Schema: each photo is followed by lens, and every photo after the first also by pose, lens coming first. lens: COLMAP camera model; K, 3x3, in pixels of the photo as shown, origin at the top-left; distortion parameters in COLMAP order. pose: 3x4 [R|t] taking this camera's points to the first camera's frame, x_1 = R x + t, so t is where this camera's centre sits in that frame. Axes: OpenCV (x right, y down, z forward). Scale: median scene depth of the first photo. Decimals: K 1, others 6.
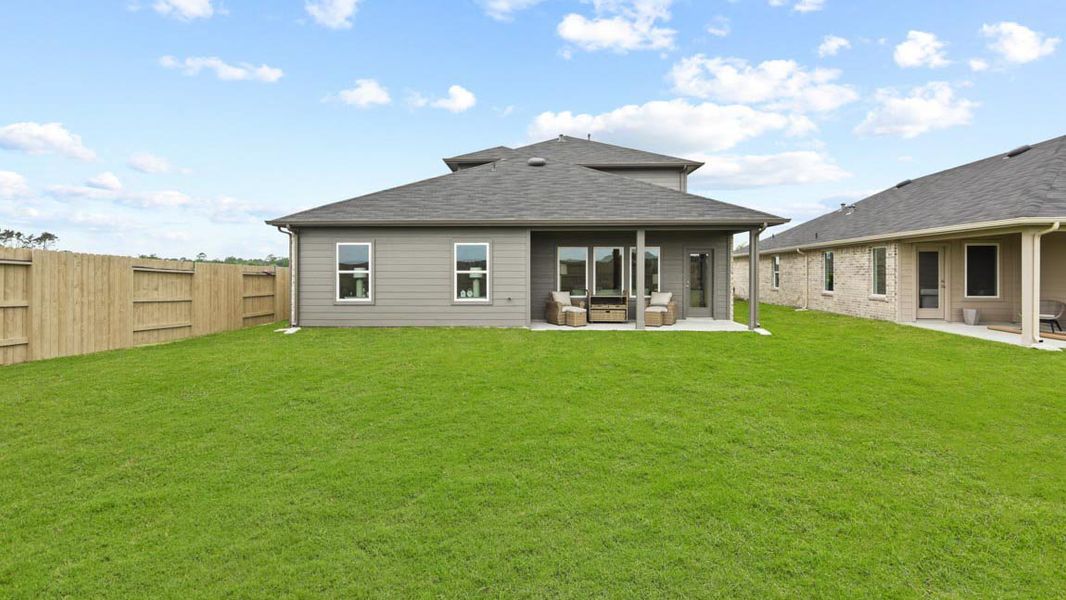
lens RADIAL K [[489.1, 0, 530.0], [0, 489.1, 284.1], [0, 0, 1]] dist [-0.000392, -0.000565]
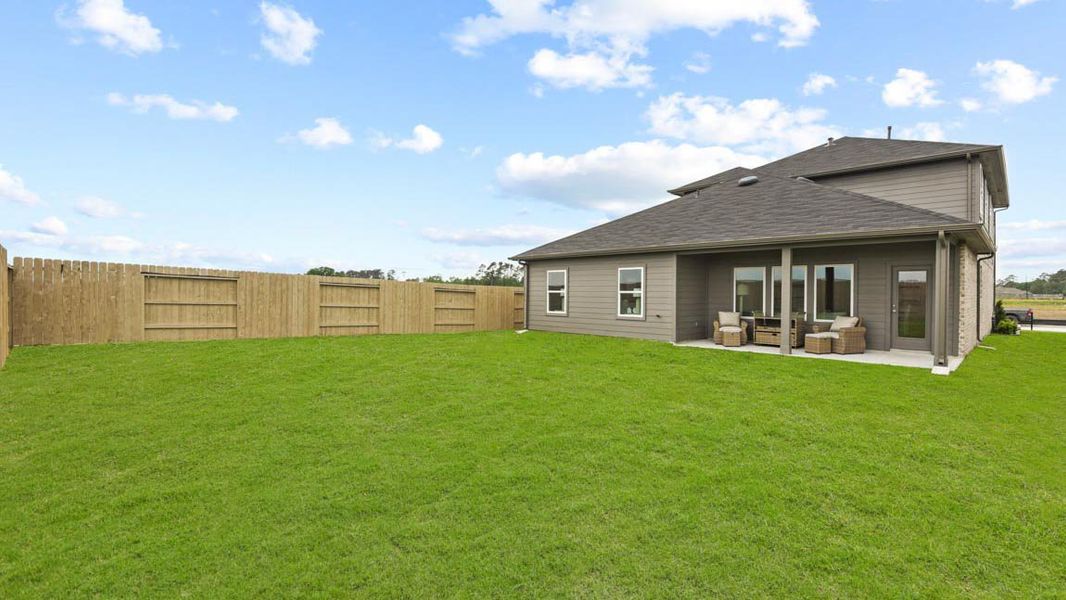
lens RADIAL K [[486.0, 0, 533.0], [0, 486.0, 300.0], [0, 0, 1]] dist [-0.001597, -0.000472]
pose [[0.713486, 0.015776, -0.700492, 0.534732], [-0.022291, 0.999751, -0.000189, -0.000054], [0.700315, 0.015750, 0.713661, -0.005661]]
